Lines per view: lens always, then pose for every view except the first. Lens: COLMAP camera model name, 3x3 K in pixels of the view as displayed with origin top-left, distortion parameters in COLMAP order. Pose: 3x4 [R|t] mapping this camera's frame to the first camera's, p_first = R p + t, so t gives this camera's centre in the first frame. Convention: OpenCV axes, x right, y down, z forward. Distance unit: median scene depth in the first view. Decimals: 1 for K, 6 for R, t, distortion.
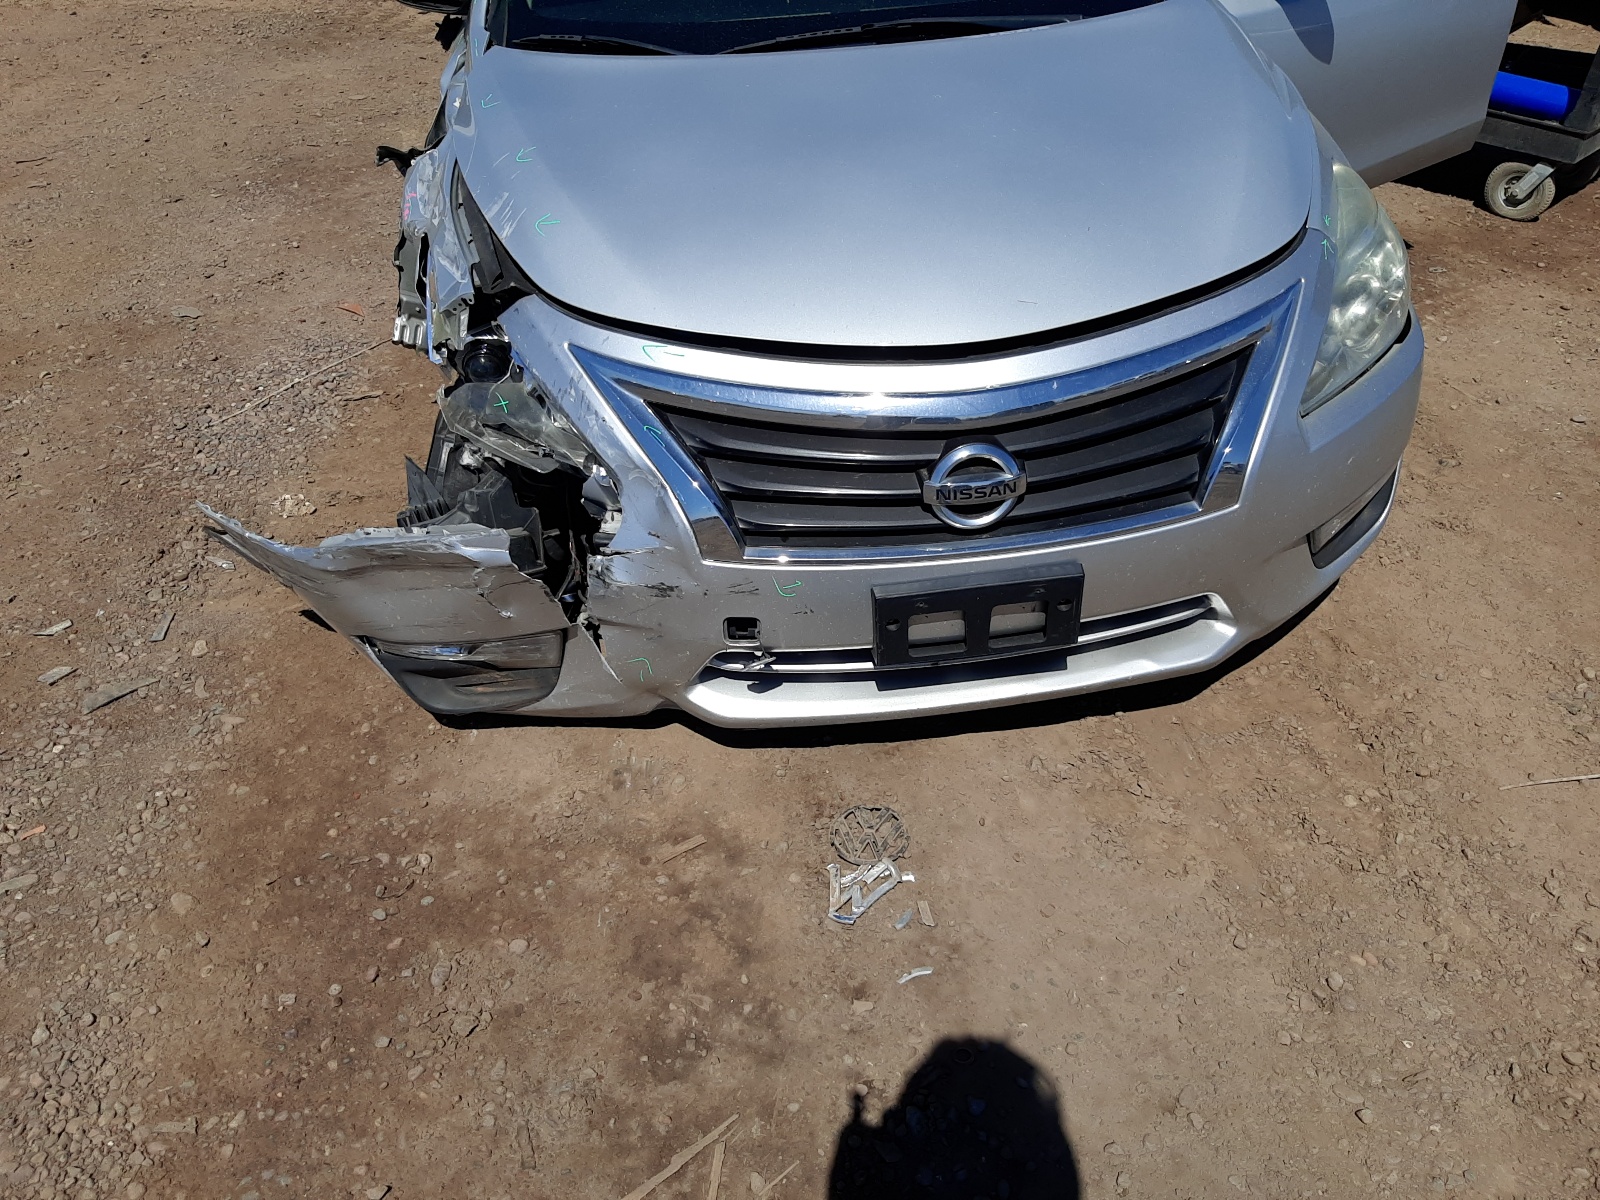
lens RADIAL K [[1222.2, 0, 800.0], [0, 1222.2, 600.0], [0, 0, 1]] dist [0.079683, -0.153543]
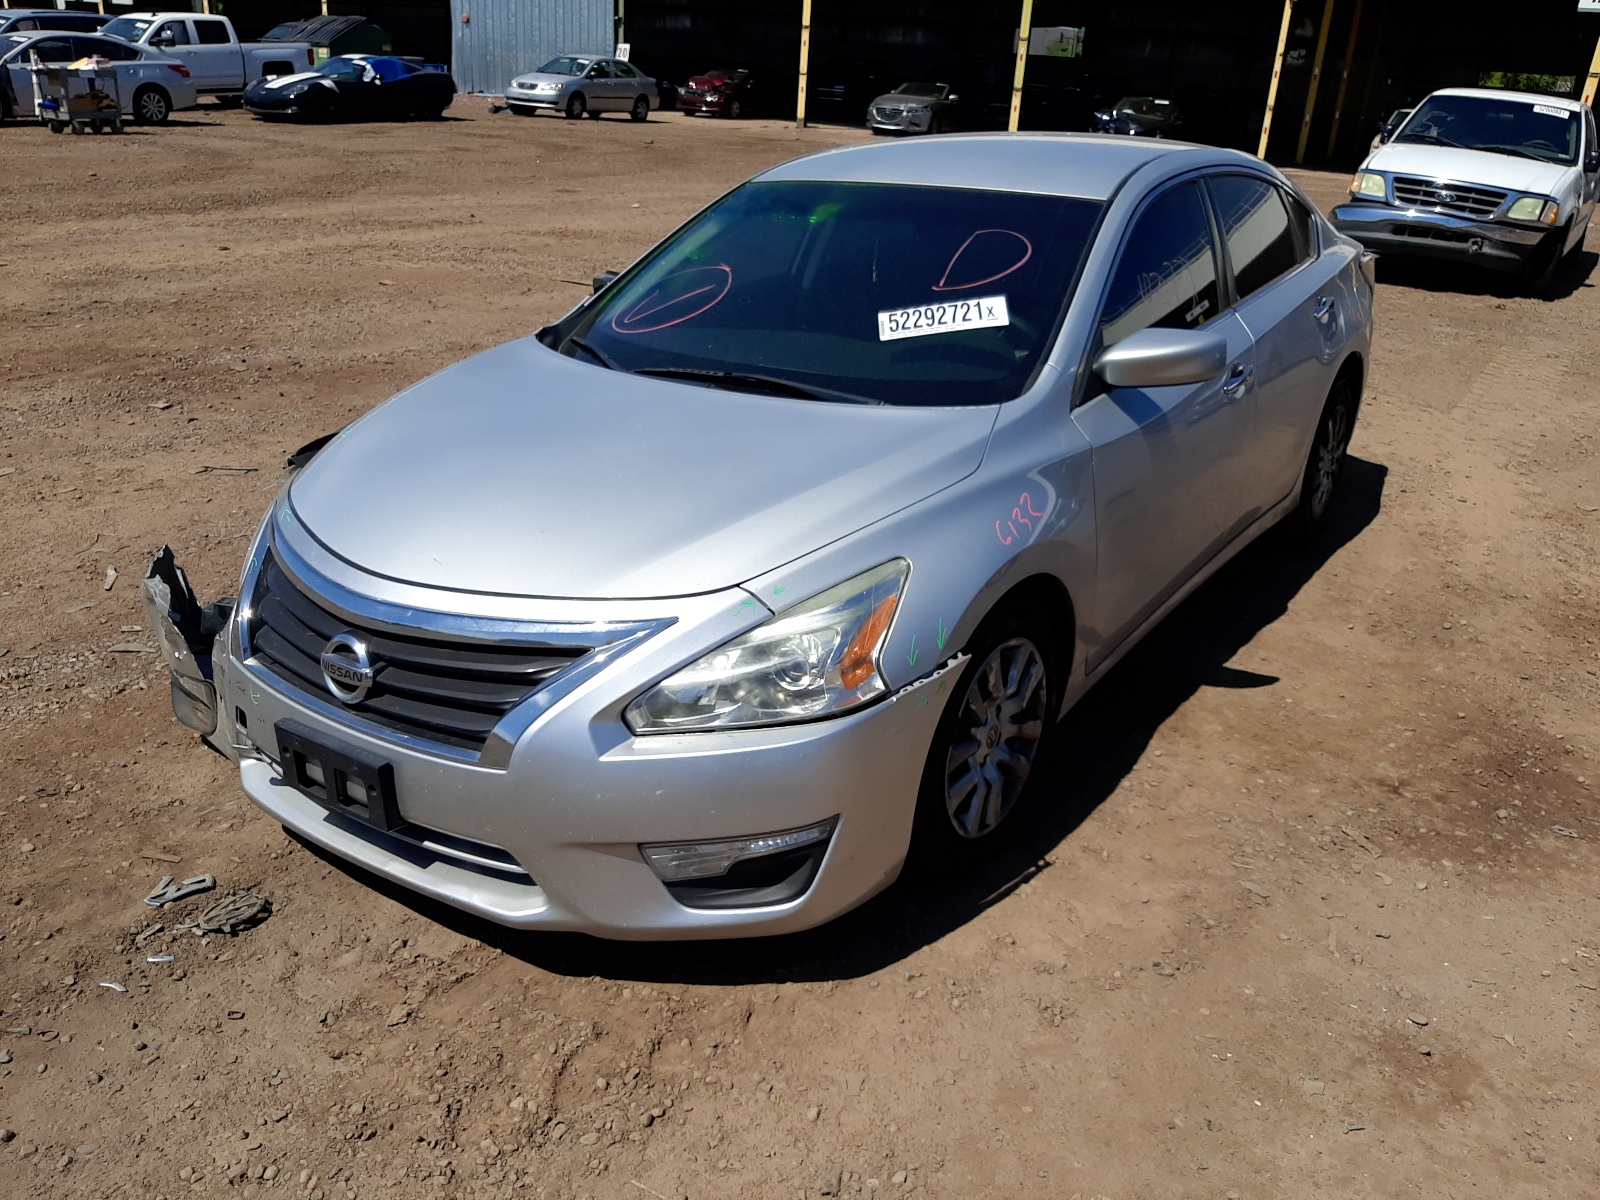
lens RADIAL K [[1222.2, 0, 800.0], [0, 1222.2, 600.0], [0, 0, 1]] dist [0.079683, -0.153543]
pose [[0.751520, 0.294114, -0.590521, 1.149284], [-0.435435, 0.893586, -0.109093, -0.206164], [0.495595, 0.339119, 0.799615, 0.173053]]
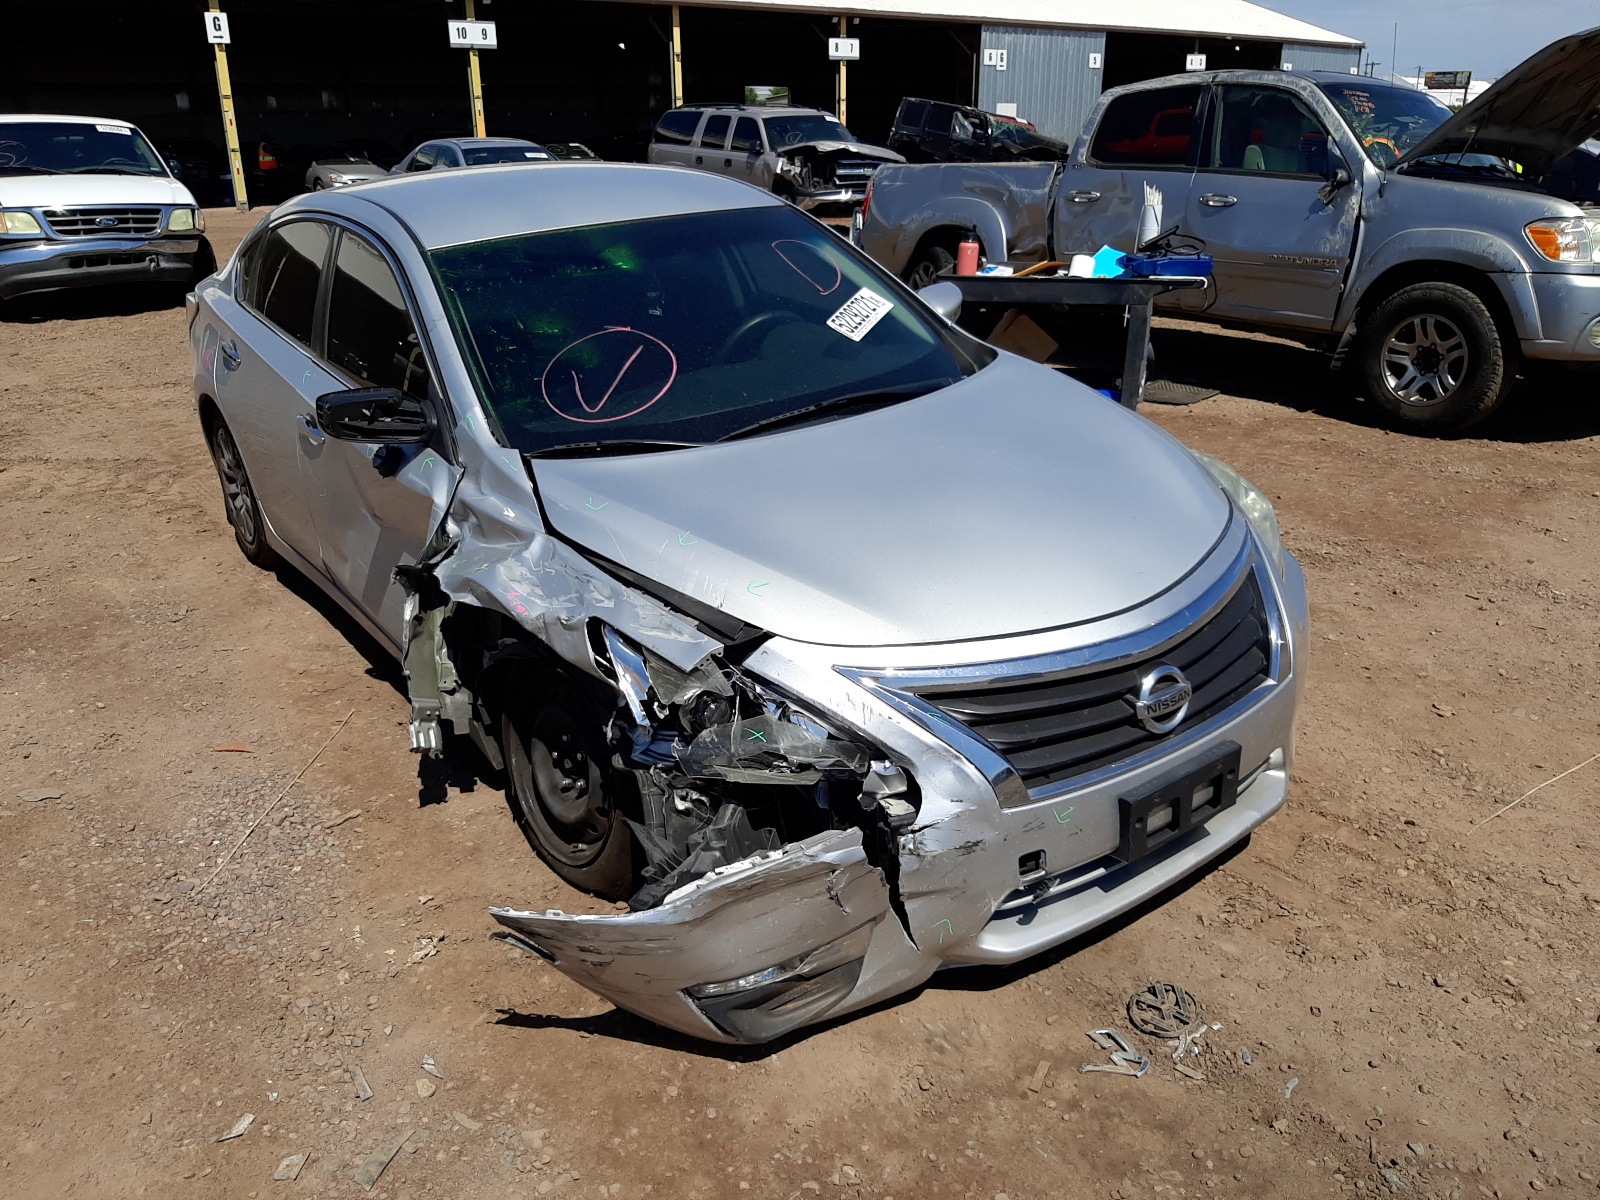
lens RADIAL K [[1222.2, 0, 800.0], [0, 1222.2, 600.0], [0, 0, 1]] dist [0.079683, -0.153543]
pose [[0.883838, -0.187089, 0.428752, -0.691096], [0.297411, 0.932190, -0.206321, -0.033575], [-0.361078, 0.309870, 0.879547, -0.041478]]
